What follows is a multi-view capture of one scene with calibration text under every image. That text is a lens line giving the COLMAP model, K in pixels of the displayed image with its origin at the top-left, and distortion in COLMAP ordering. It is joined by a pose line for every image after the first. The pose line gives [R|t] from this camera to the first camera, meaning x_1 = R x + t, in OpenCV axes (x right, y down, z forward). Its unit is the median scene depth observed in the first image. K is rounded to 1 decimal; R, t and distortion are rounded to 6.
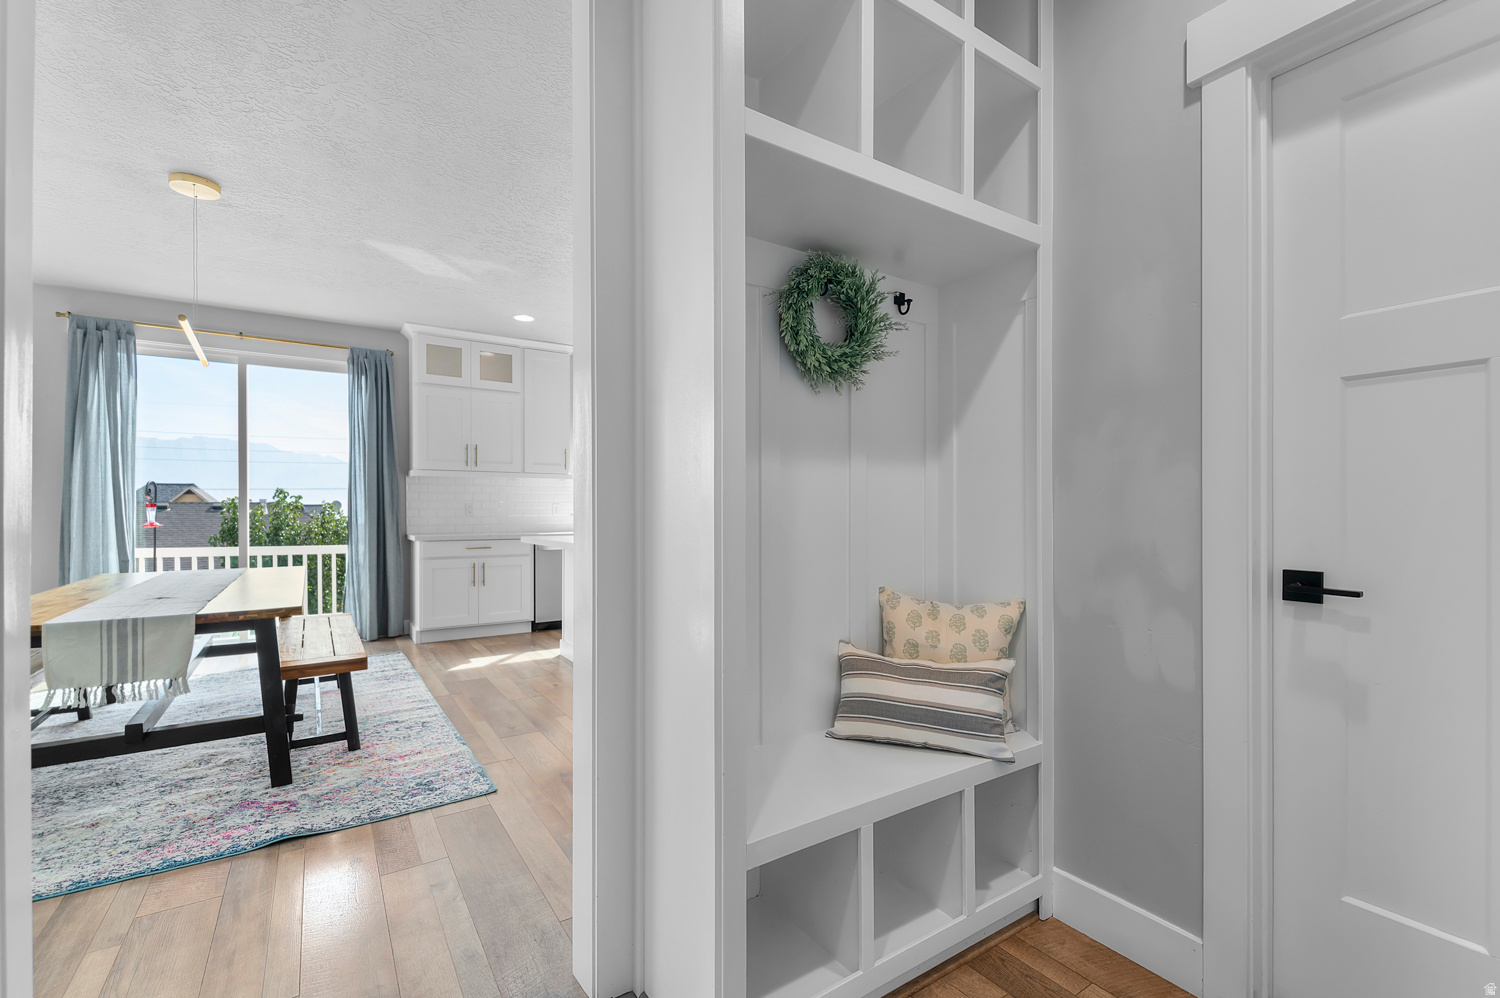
lens RADIAL K [[652.8, 0, 754.9], [0, 652.8, 509.3], [0, 0, 1]] dist [0.020407, -0.012755]
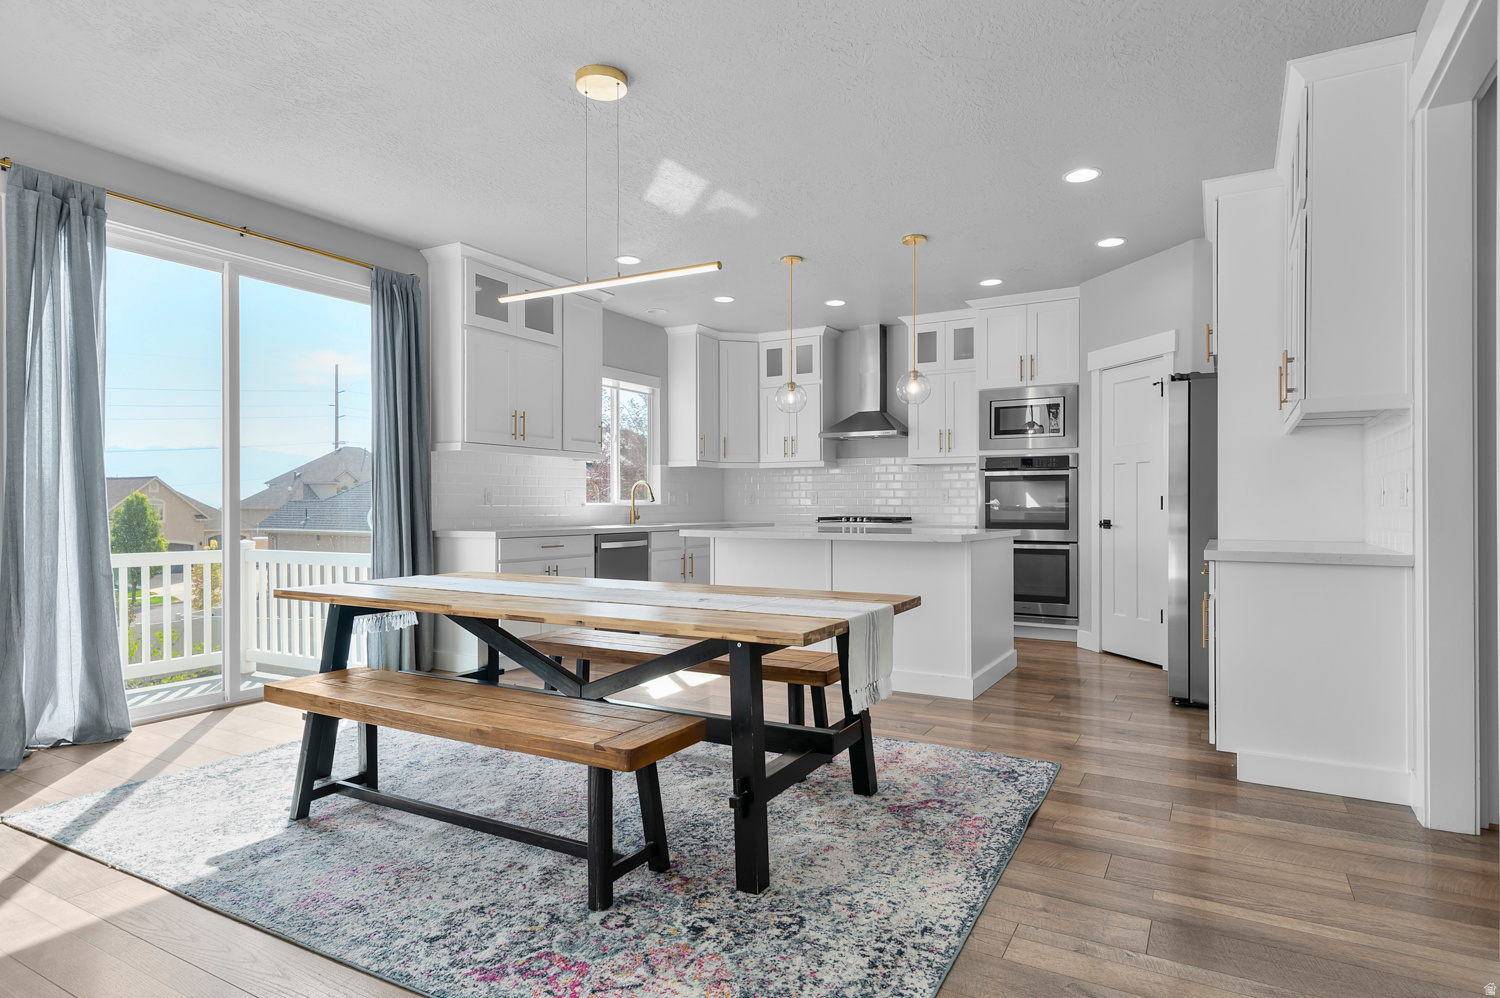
lens RADIAL K [[824.8, 0, 757.9], [0, 824.8, 500.4], [0, 0, 1]] dist [0.004489, 0.000782]
pose [[0.893016, 0.004045, 0.450007, -0.628909], [-0.004153, 0.999991, -0.000748, 0.004302], [-0.450006, -0.001200, 0.893025, 0.017433]]
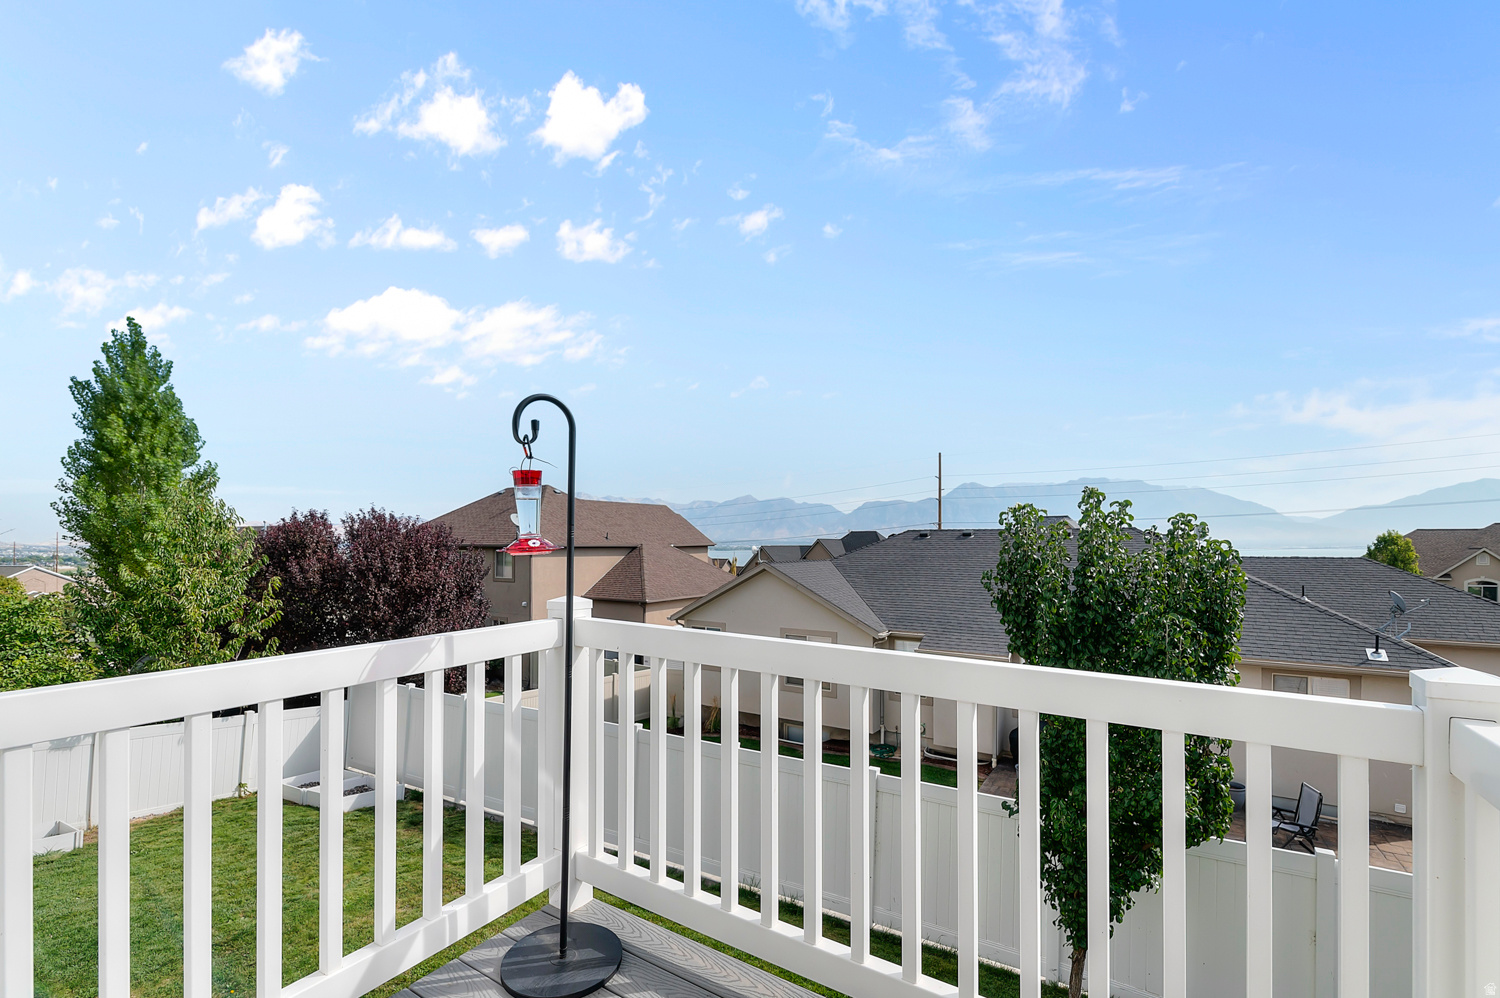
lens RADIAL K [[639.6, 0, 772.0], [0, 639.6, 543.9], [0, 0, 1]] dist [0.019122, 0.000078]
pose [[0.404740, 0.003116, -0.914427, -0.622039], [0.000771, 0.999993, 0.003748, 0.021211], [0.914432, -0.002222, 0.404734, 0.981241]]
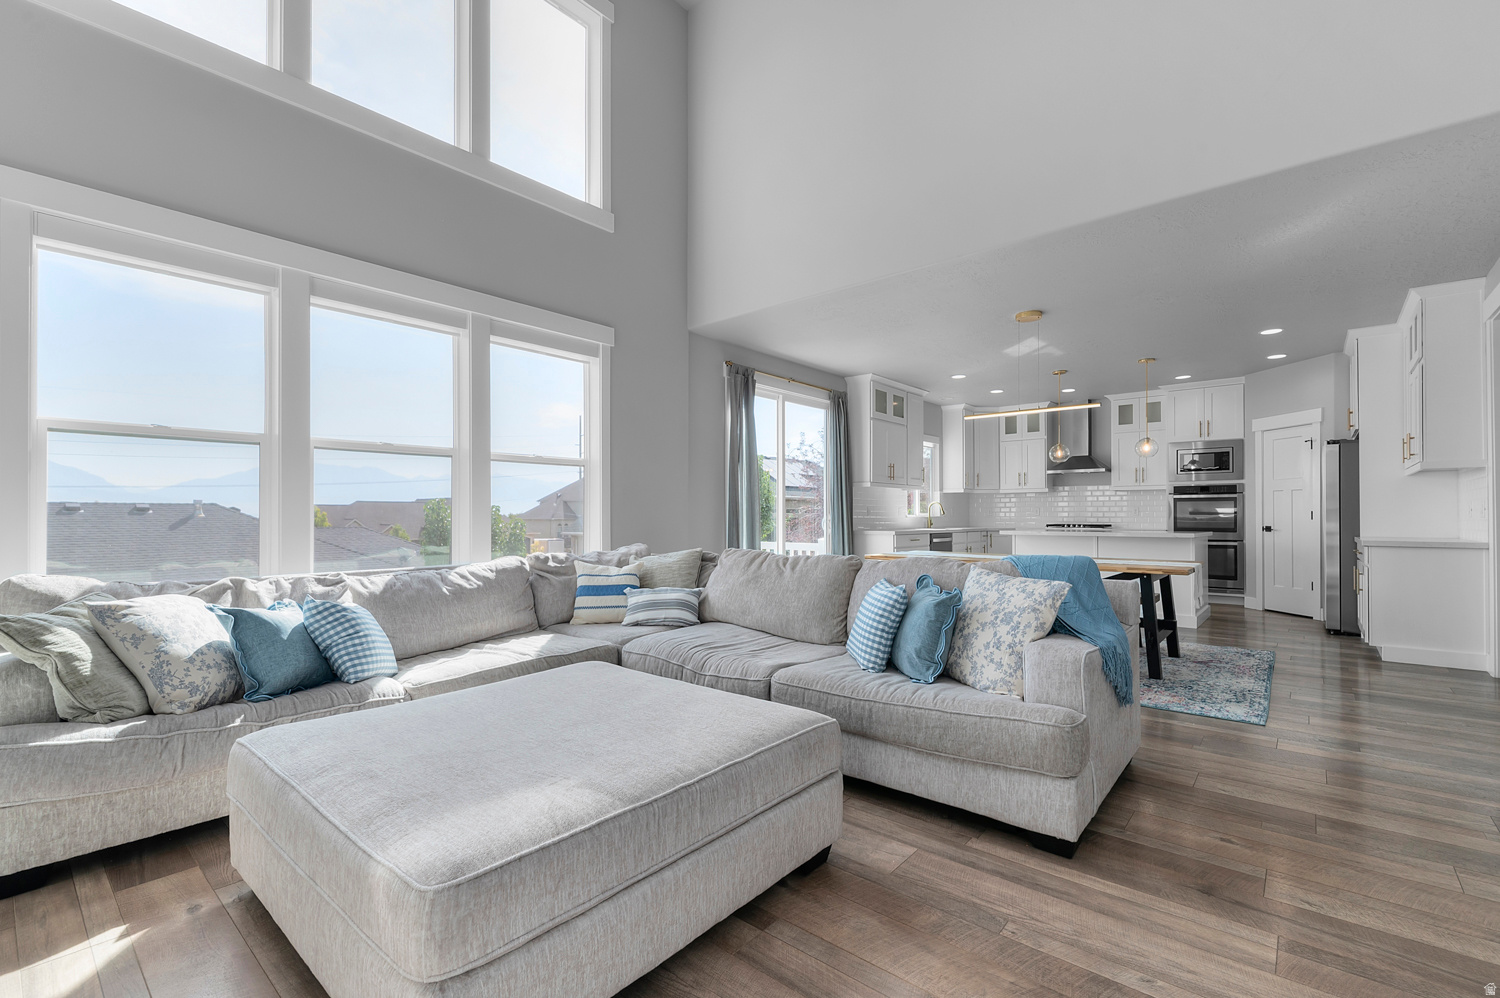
lens RADIAL K [[652.8, 0, 754.9], [0, 652.8, 509.3], [0, 0, 1]] dist [0.020407, -0.012755]
pose [[0.961651, 0.003958, 0.274246, -1.096677], [-0.002535, 0.999981, -0.005540, 0.002915], [-0.274263, 0.004633, 0.961644, -0.223220]]
